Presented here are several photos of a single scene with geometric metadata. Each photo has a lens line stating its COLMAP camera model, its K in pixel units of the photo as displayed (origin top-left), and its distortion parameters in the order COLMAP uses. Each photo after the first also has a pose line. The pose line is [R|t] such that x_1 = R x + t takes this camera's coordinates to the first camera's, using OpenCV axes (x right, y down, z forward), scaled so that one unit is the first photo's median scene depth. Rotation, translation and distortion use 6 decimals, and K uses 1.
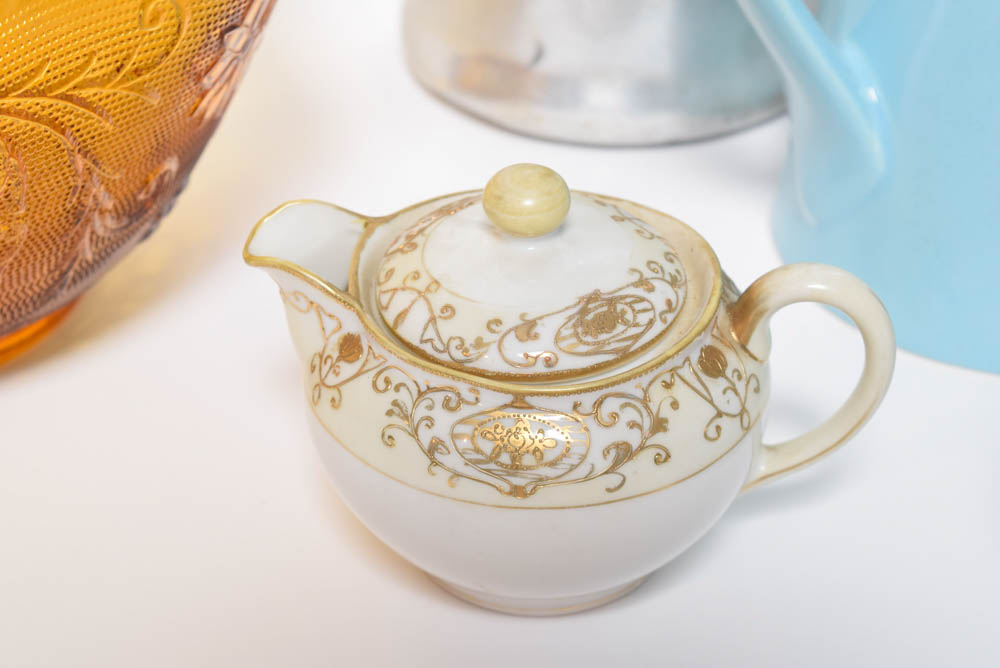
lens RADIAL K [[2103.0, 0, 498.2], [0, 2103.0, 335.8], [0, 0, 1]] dist [0.058124, 0.000000]
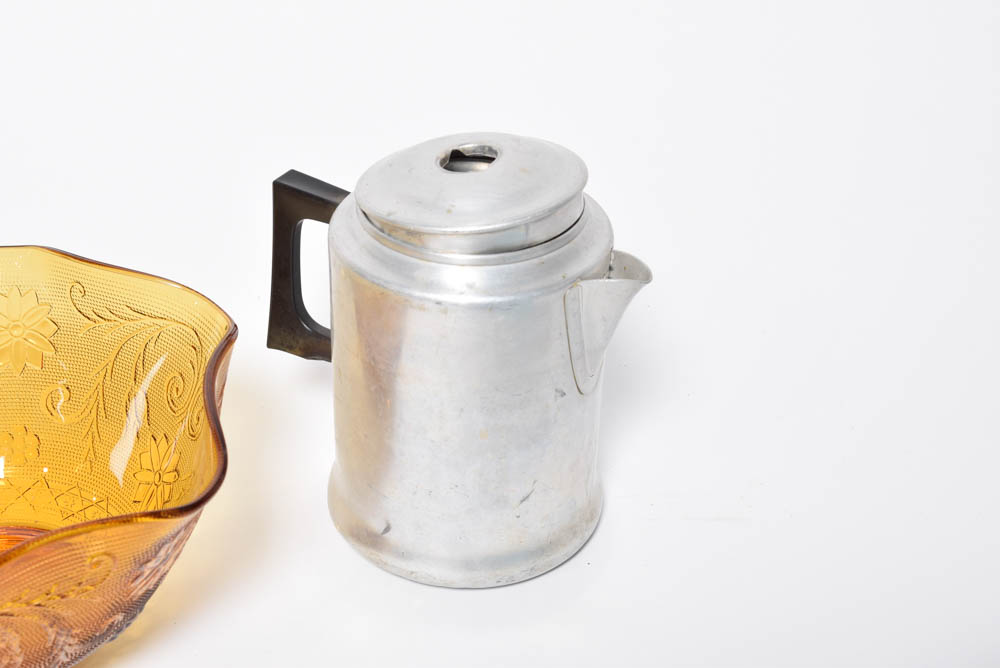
lens RADIAL K [[1660.4, 0, 494.6], [0, 1660.4, 338.3], [0, 0, 1]] dist [0.028917, 0.000000]
pose [[0.984264, 0.131194, -0.118376, 0.332862], [-0.134725, 0.990632, -0.022298, -0.369520], [0.114342, 0.037896, 0.992718, -0.417992]]
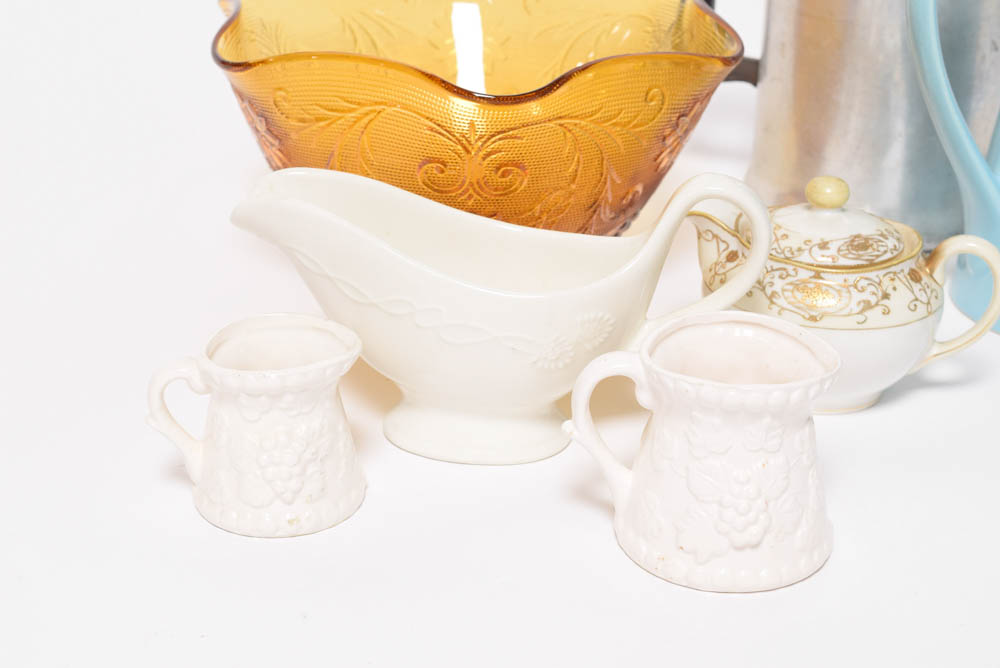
lens RADIAL K [[1721.7, 0, 501.5], [0, 1721.7, 335.0], [0, 0, 1]] dist [0.038404, 0.000000]
pose [[0.985472, 0.100789, -0.136699, -0.055518], [-0.127226, 0.971285, -0.201046, 0.444979], [0.112511, 0.215517, 0.969997, -0.621732]]
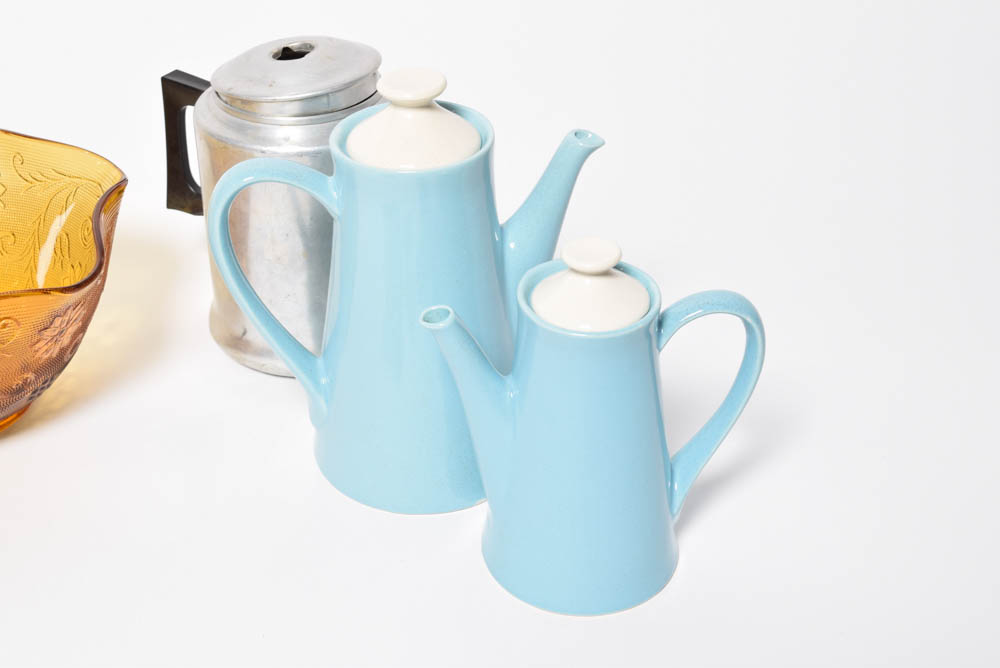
lens RADIAL K [[1525.2, 0, 503.4], [0, 1525.2, 328.4], [0, 0, 1]] dist [0.004557, 0.000000]
pose [[0.981555, 0.123885, -0.145612, 0.733019], [-0.129467, 0.991146, -0.029466, -0.175882], [0.140673, 0.047774, 0.988903, -0.791112]]
